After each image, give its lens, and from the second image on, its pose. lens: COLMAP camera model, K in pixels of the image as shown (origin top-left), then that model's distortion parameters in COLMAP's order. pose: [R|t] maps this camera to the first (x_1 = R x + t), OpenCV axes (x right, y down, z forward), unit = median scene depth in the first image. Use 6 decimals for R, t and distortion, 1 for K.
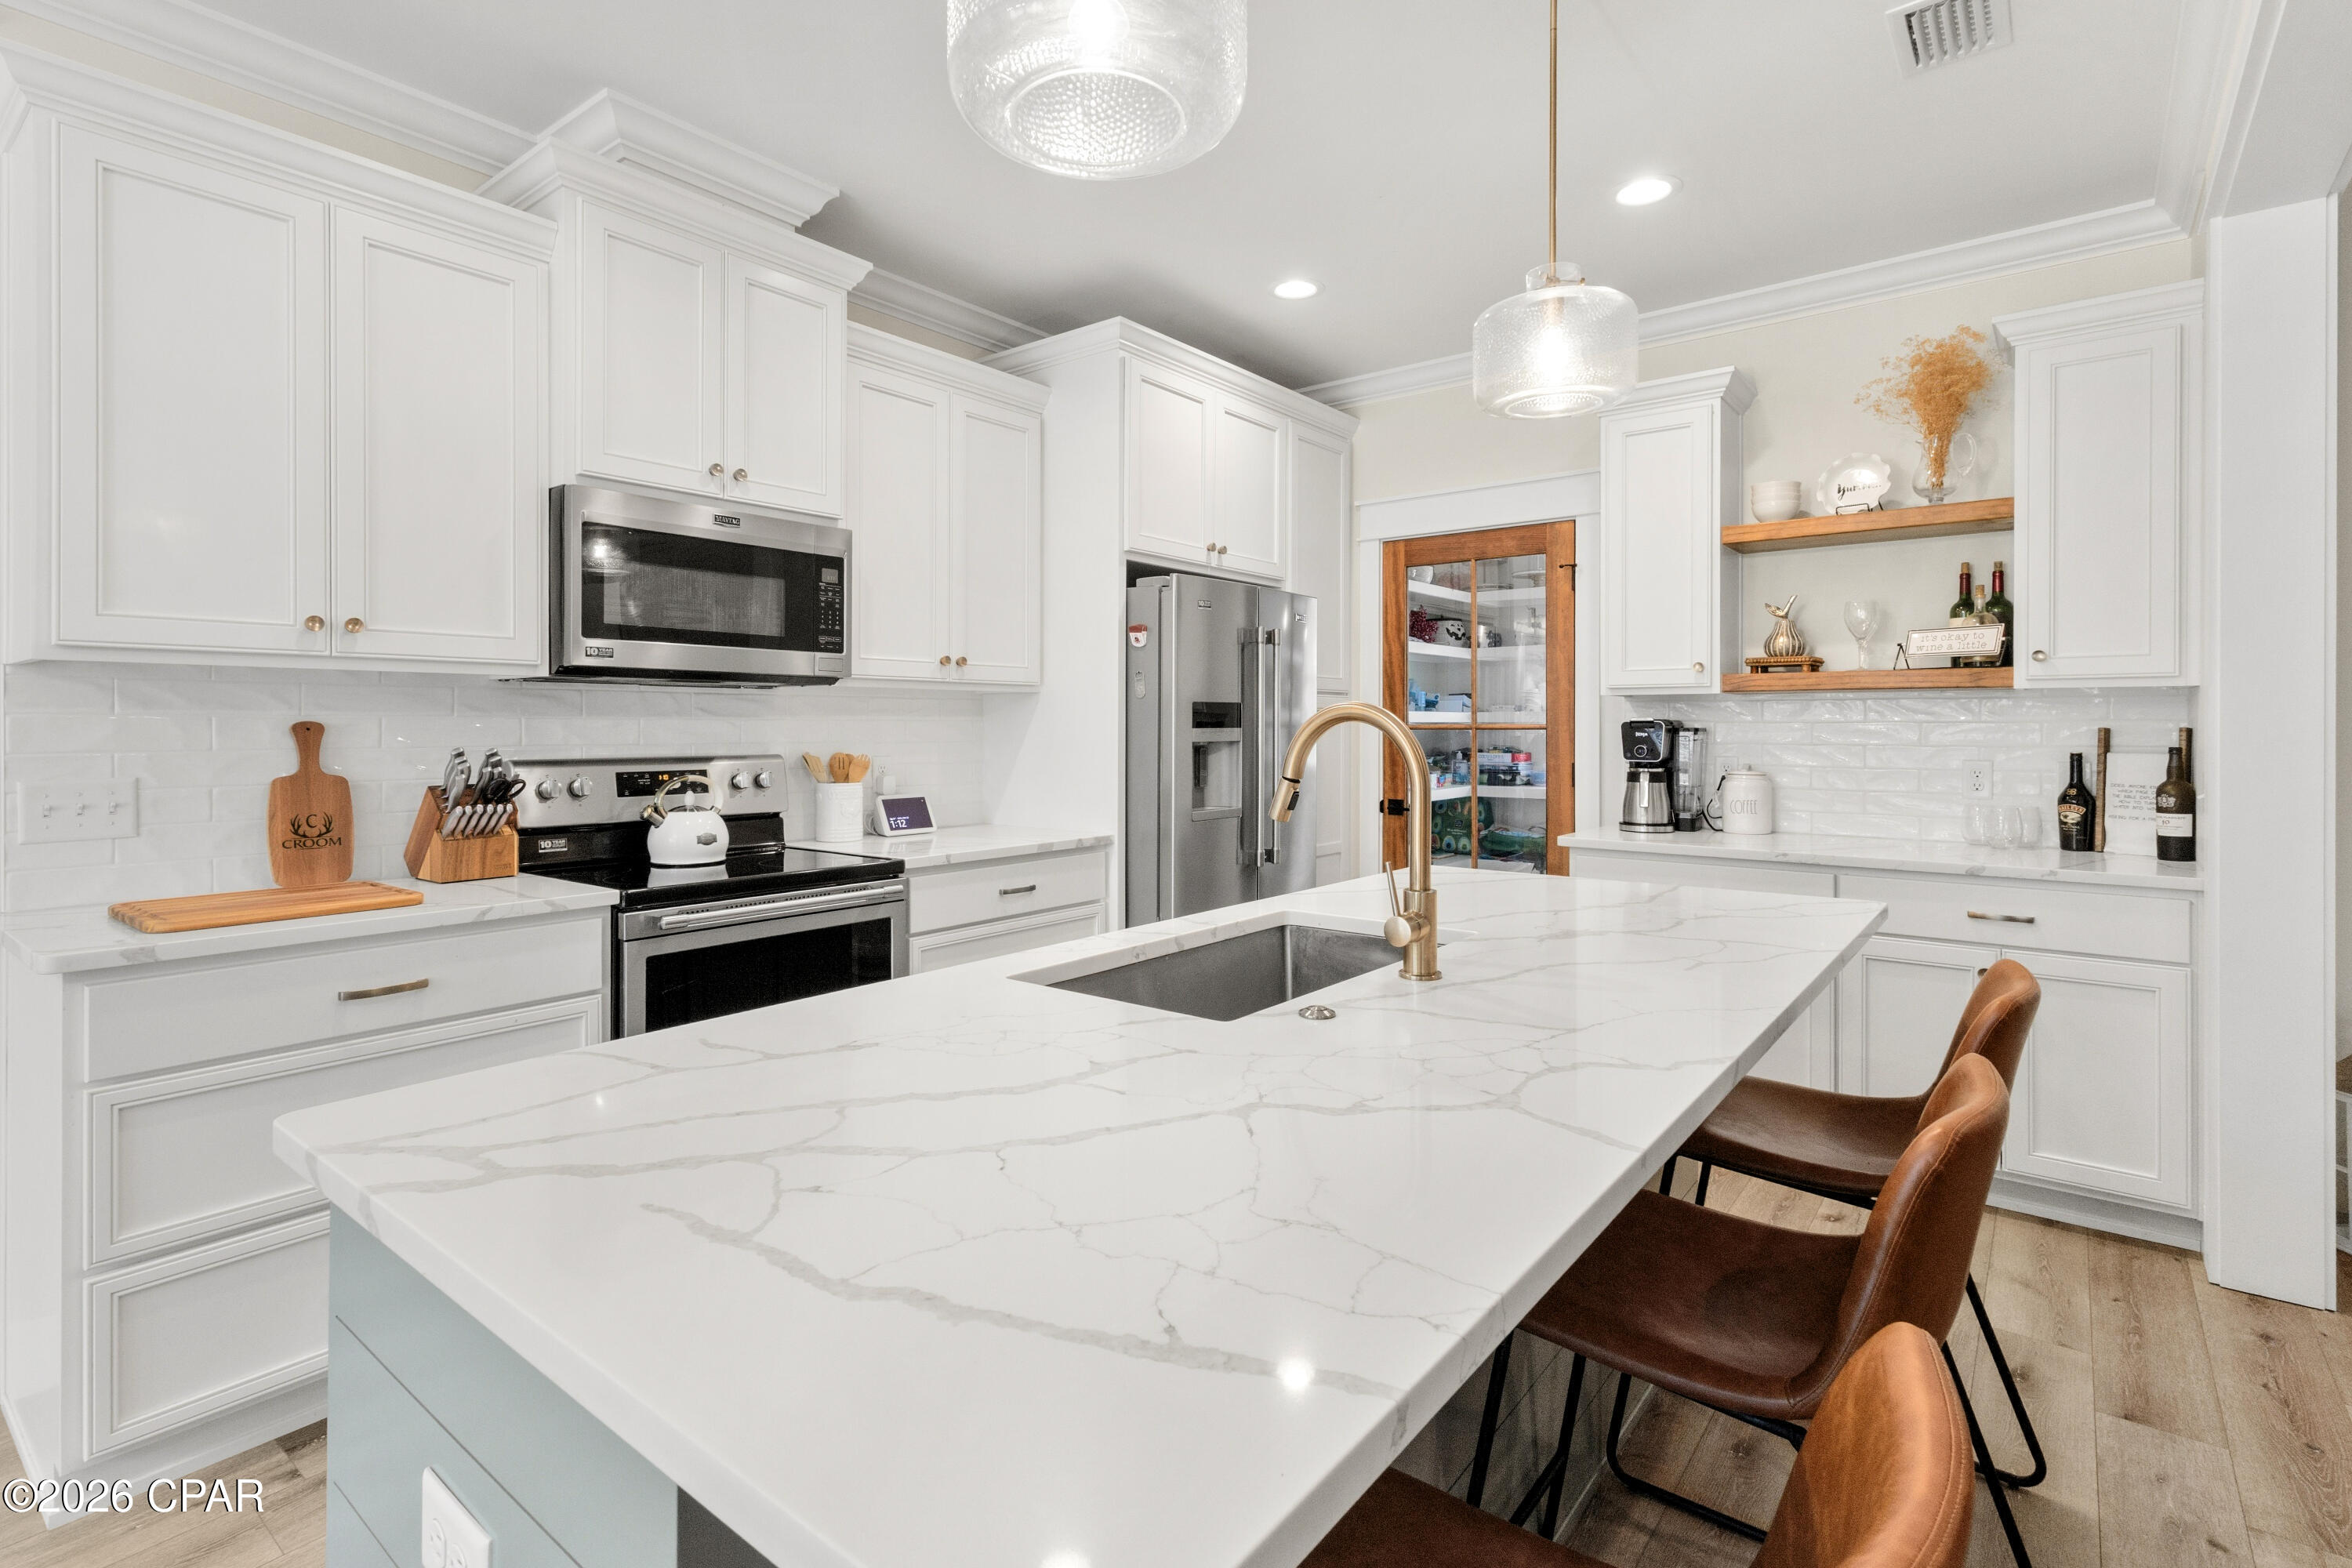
lens RADIAL K [[1121.7, 0, 1168.6], [0, 1121.7, 726.2], [0, 0, 1]] dist [0.009014, 0.000688]
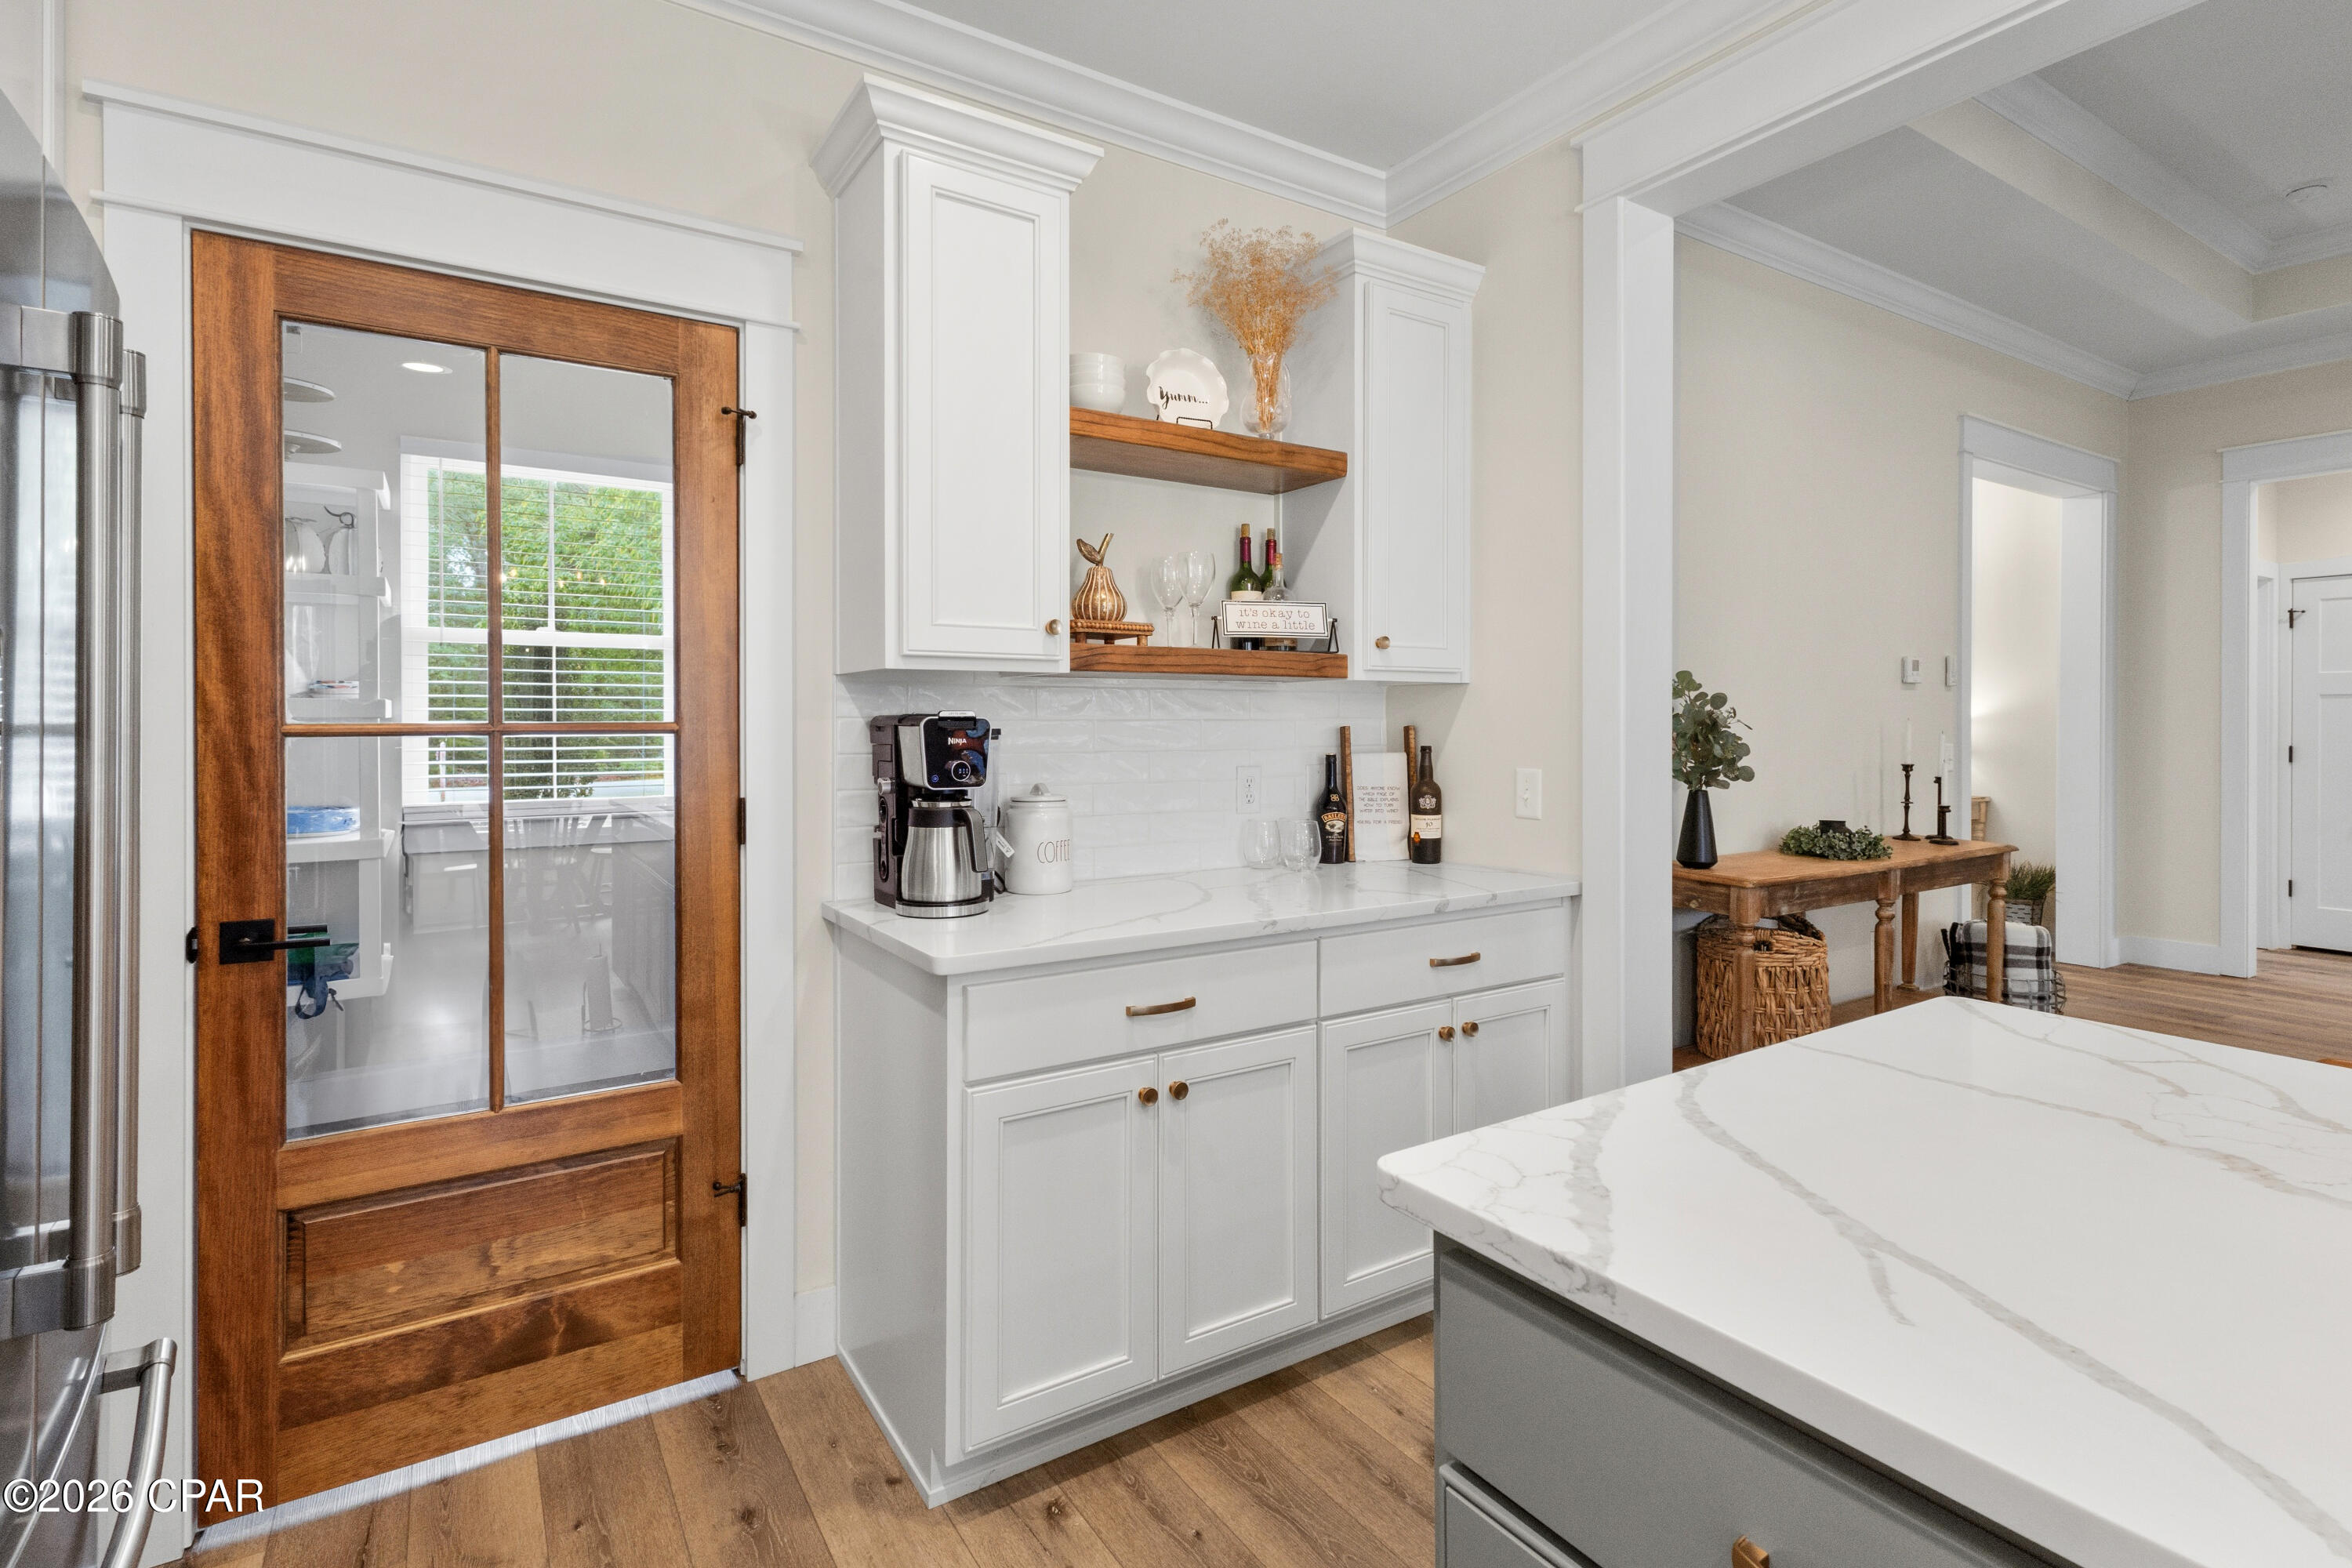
lens RADIAL K [[1121.7, 0, 1168.6], [0, 1121.7, 726.2], [0, 0, 1]] dist [0.009014, 0.000688]
pose [[0.321060, -0.005267, 0.947044, -0.085238], [0.000306, 0.999985, 0.005458, -0.003795], [-0.947059, -0.001462, 0.321057, 0.833749]]
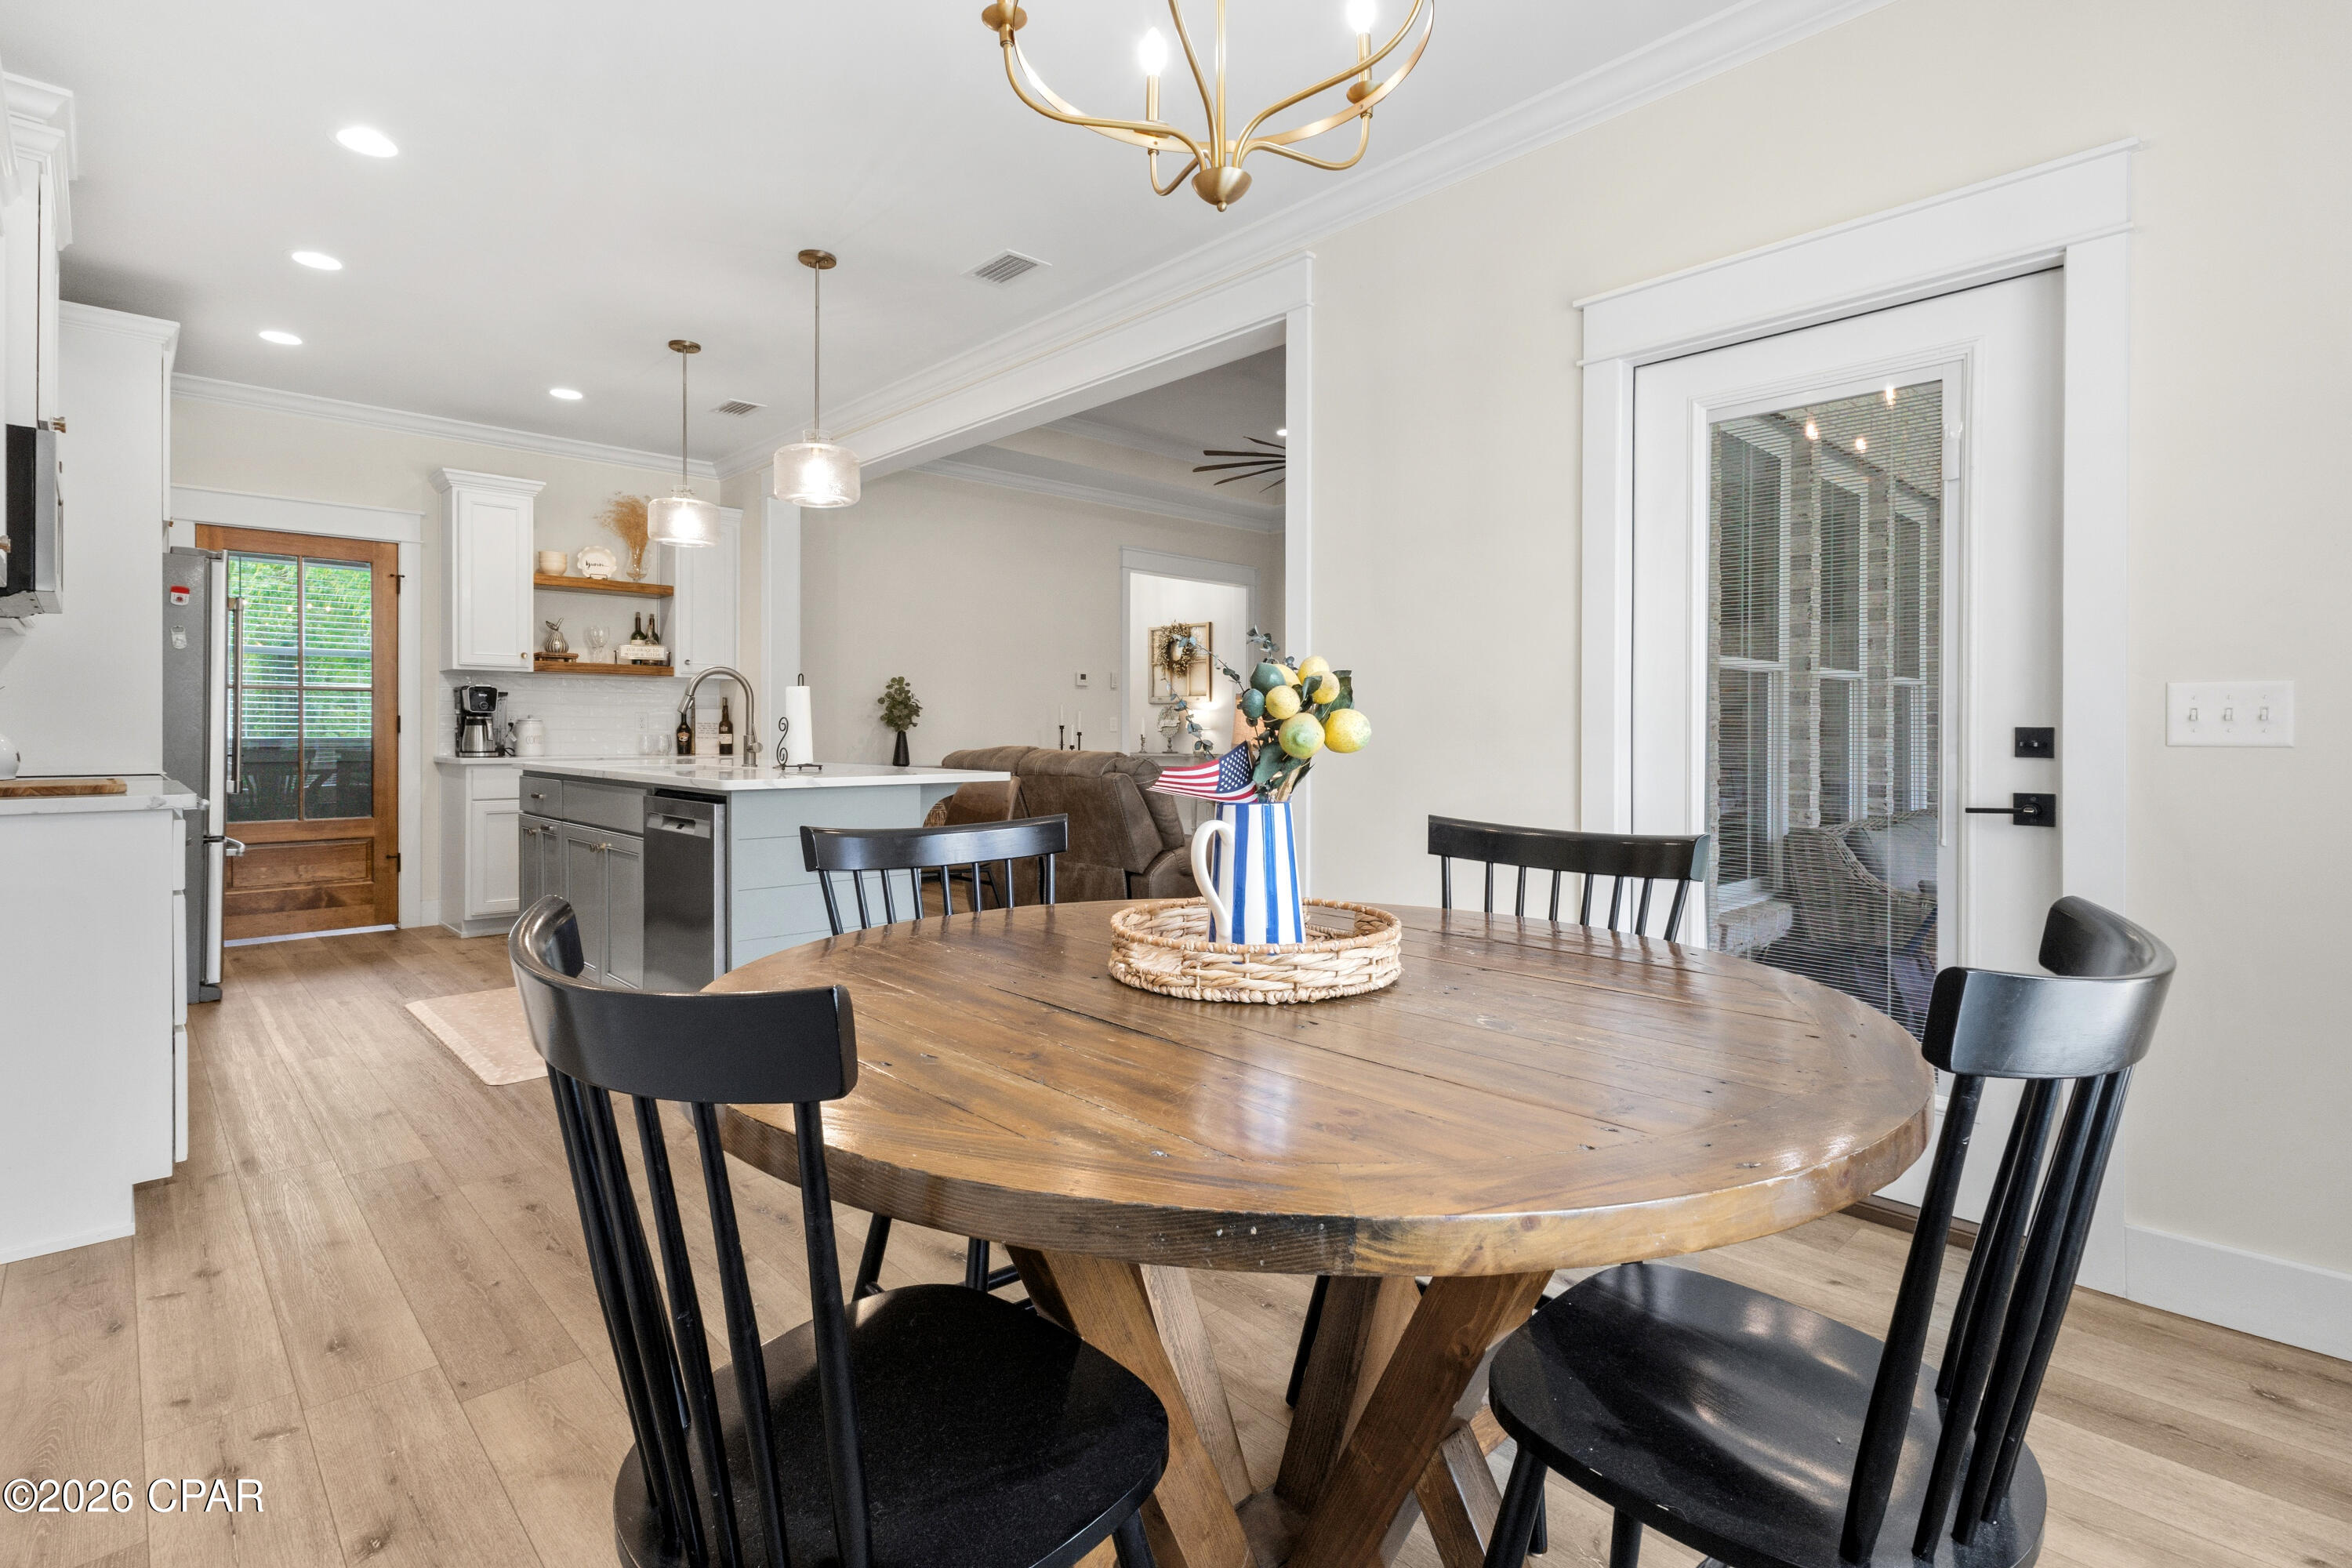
lens RADIAL K [[1123.2, 0, 1177.7], [0, 1123.2, 738.3], [0, 0, 1]] dist [0.004456, 0.000325]
pose [[0.135446, -0.005456, 0.990770, -1.177801], [-0.003827, 0.999974, 0.006030, 0.063492], [-0.990777, -0.004608, 0.135421, -0.215600]]
